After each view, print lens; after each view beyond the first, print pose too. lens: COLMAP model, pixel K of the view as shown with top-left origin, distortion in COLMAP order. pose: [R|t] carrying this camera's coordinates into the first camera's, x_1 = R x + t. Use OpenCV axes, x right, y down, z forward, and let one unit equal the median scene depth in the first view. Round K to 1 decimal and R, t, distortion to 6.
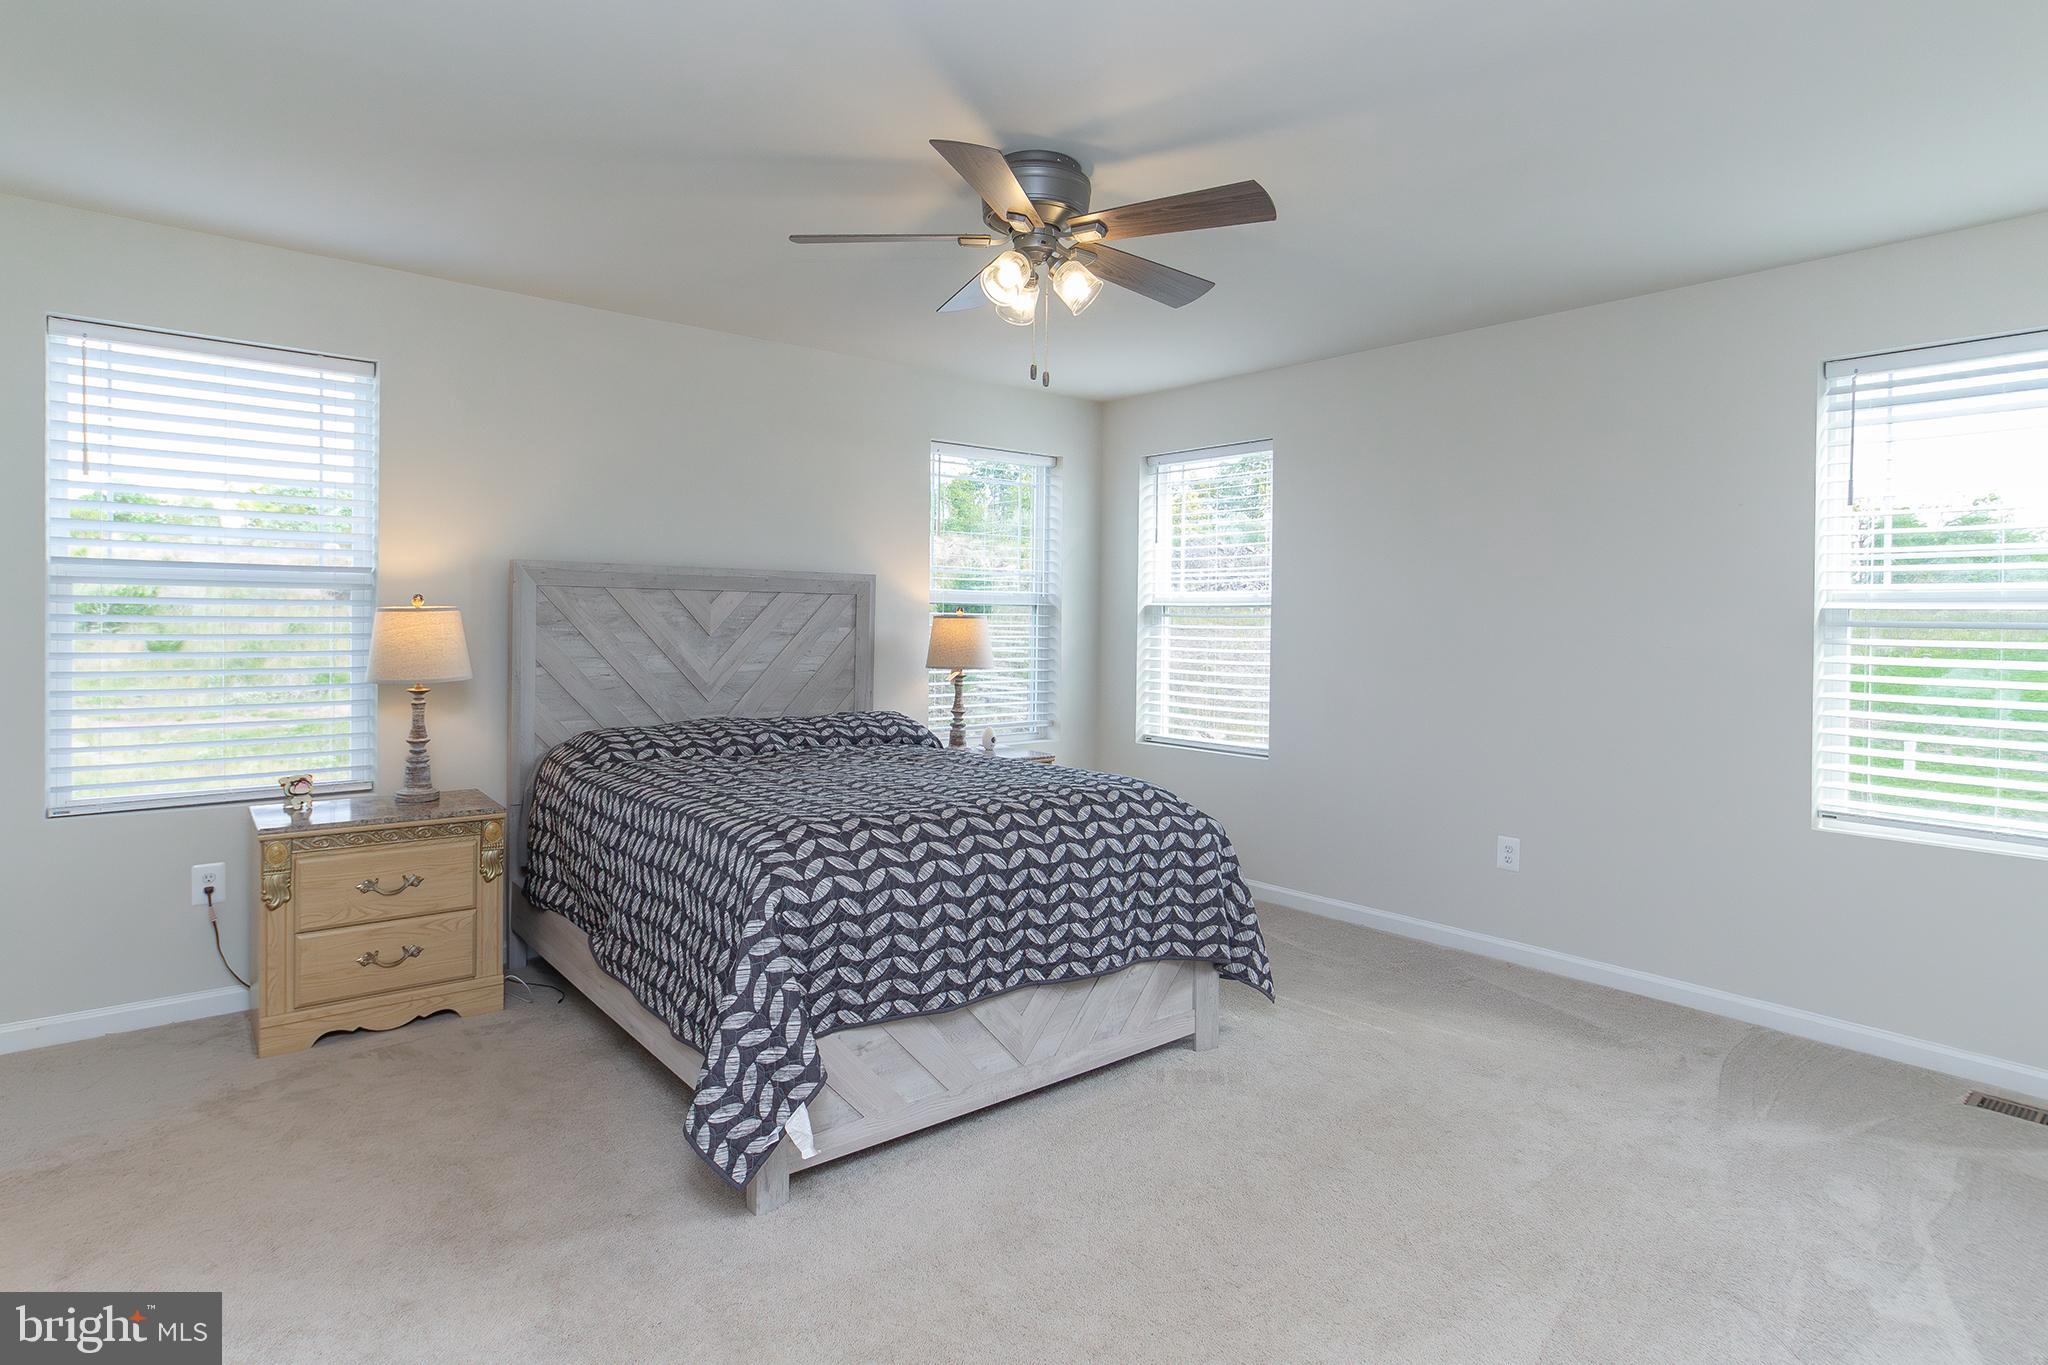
lens RADIAL K [[927.9, 0, 1028.0], [0, 927.9, 654.7], [0, 0, 1]] dist [-0.035653, 0.018893]
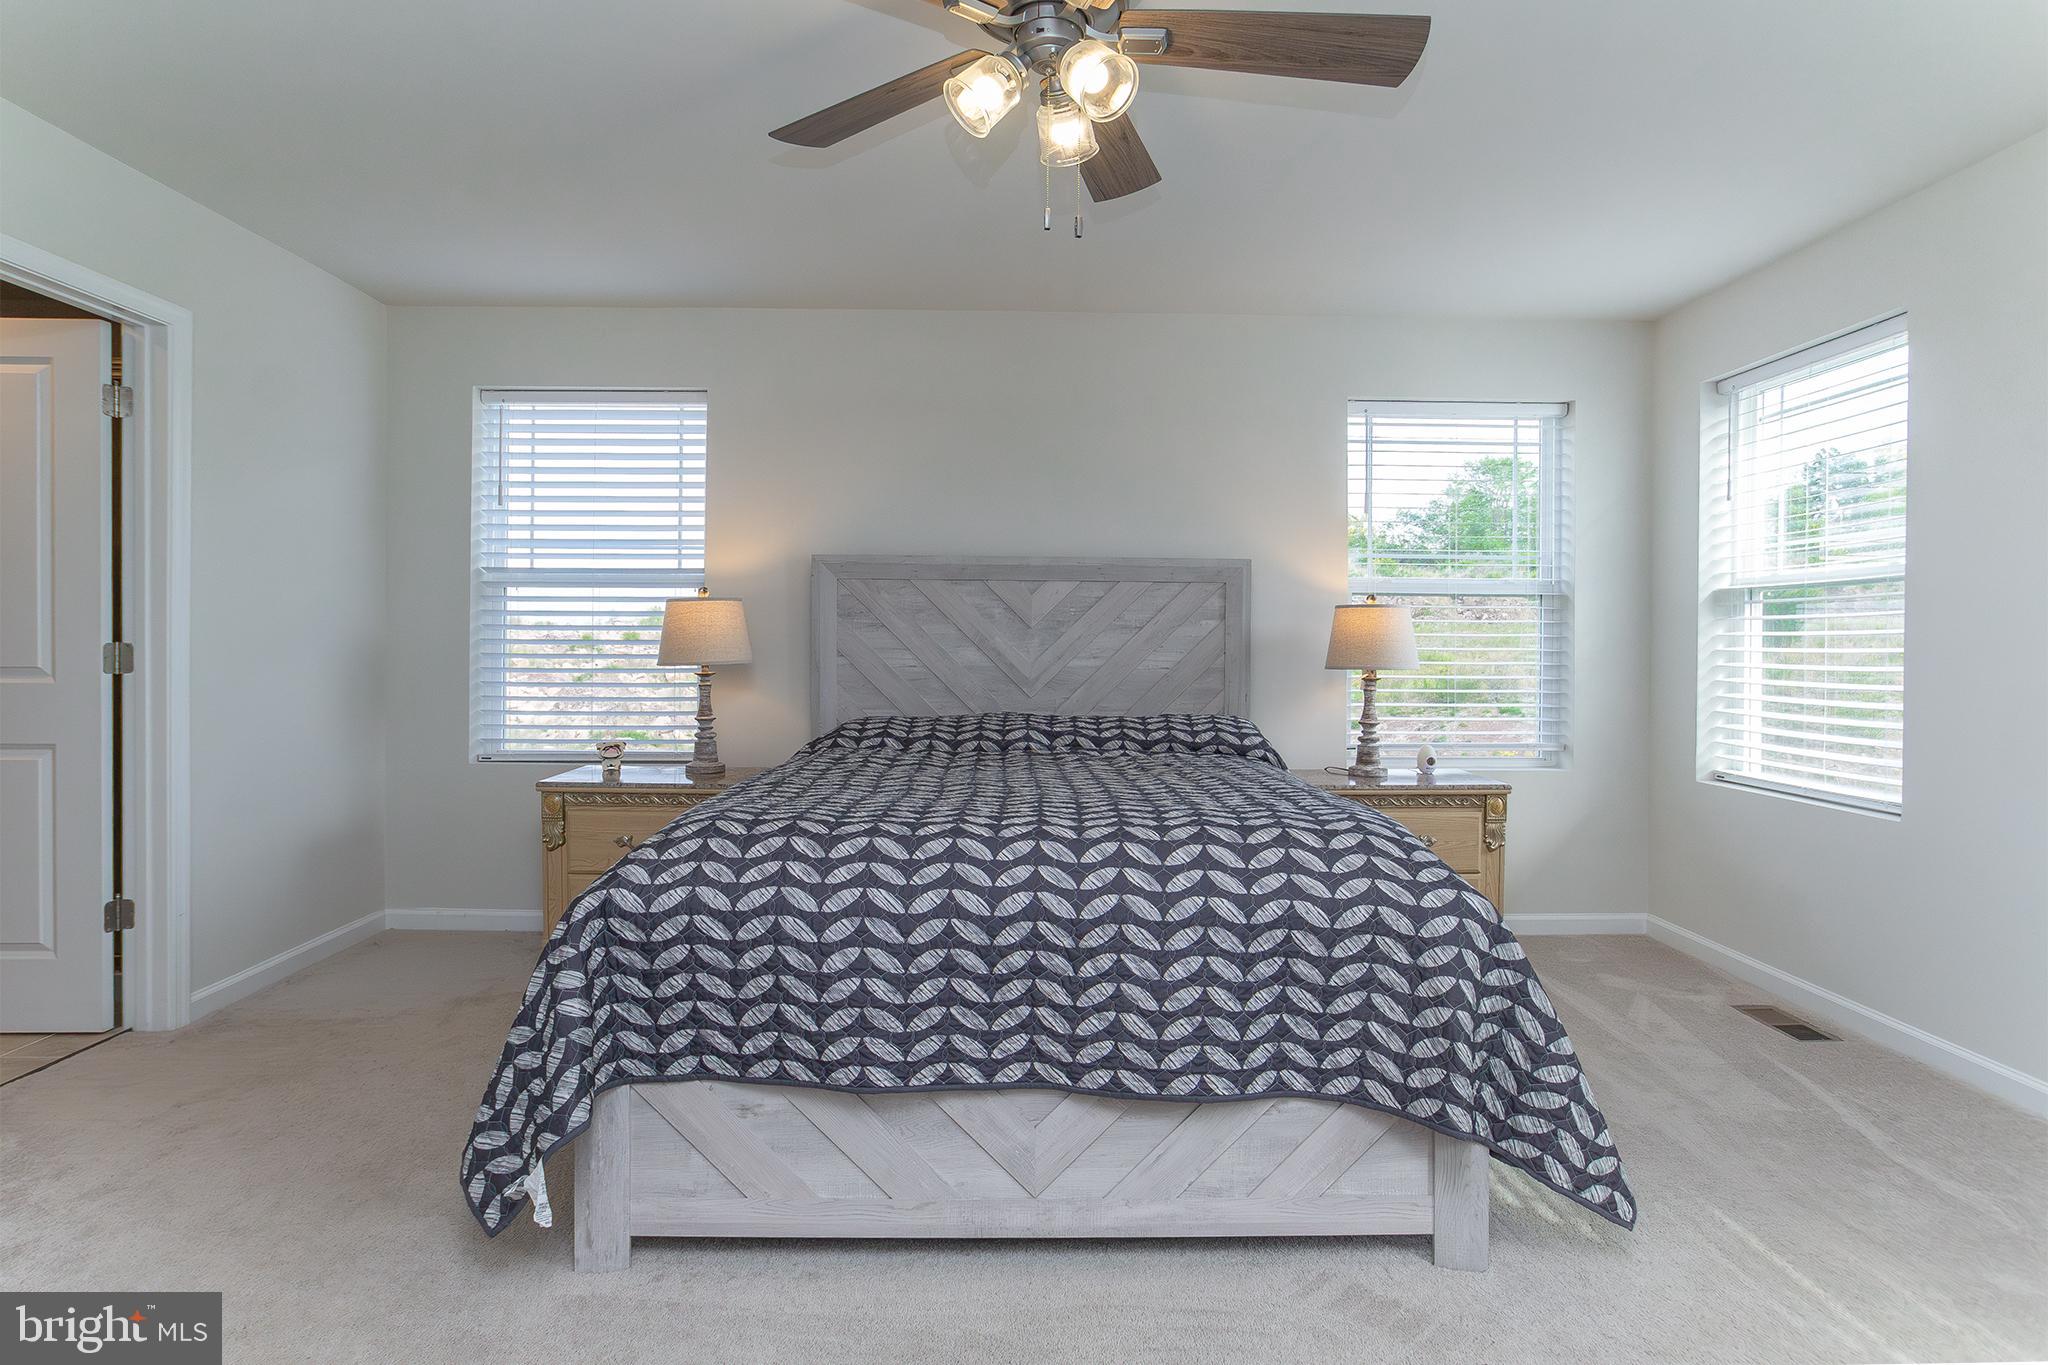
lens RADIAL K [[927.9, 0, 1028.0], [0, 927.9, 654.7], [0, 0, 1]] dist [-0.035653, 0.018893]
pose [[0.807445, -0.002153, -0.589939, 0.316277], [-0.007367, 0.999879, -0.013732, 0.028964], [0.589897, 0.015434, 0.807331, 0.325823]]
